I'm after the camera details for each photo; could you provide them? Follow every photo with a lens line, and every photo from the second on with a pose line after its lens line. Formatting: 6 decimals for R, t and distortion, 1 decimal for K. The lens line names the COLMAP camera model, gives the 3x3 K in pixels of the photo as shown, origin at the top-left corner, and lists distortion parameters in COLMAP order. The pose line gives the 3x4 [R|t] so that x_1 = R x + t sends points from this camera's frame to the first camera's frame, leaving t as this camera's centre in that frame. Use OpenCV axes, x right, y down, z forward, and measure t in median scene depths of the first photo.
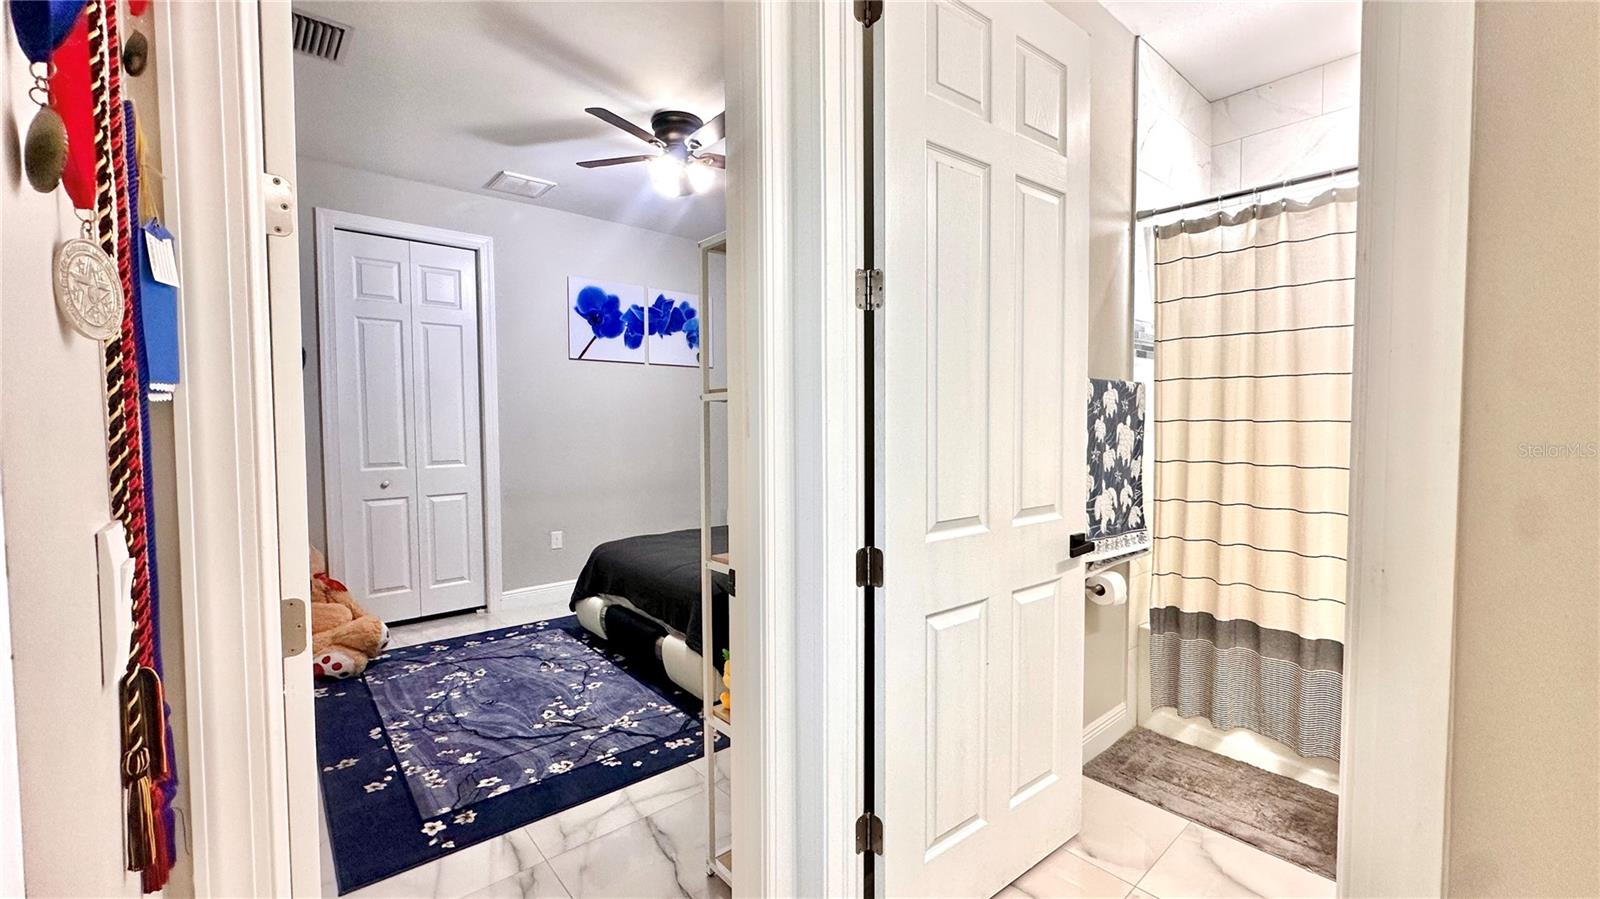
lens RADIAL K [[645.1, 0, 801.6], [0, 645.1, 450.6], [0, 0, 1]] dist [-0.005962, 0.000376]
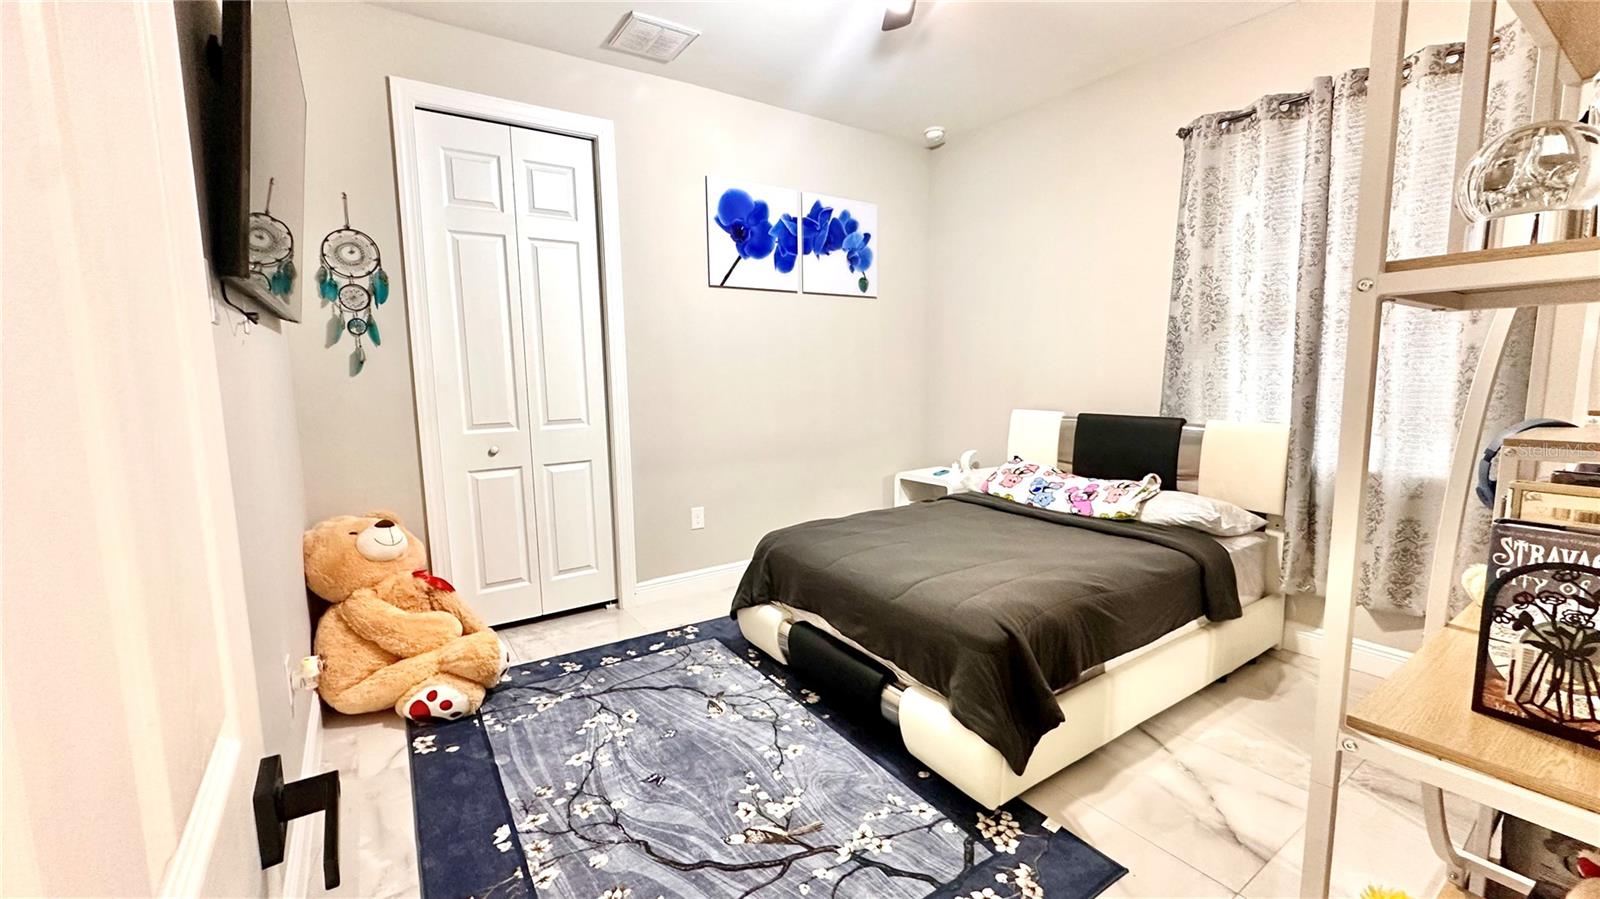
lens RADIAL K [[645.1, 0, 801.6], [0, 645.1, 450.6], [0, 0, 1]] dist [-0.005962, 0.000376]
pose [[0.993032, 0.005263, -0.117727, -0.206624], [0.004435, 0.996626, 0.081963, -0.011646], [0.117761, -0.081914, 0.989658, 0.303365]]
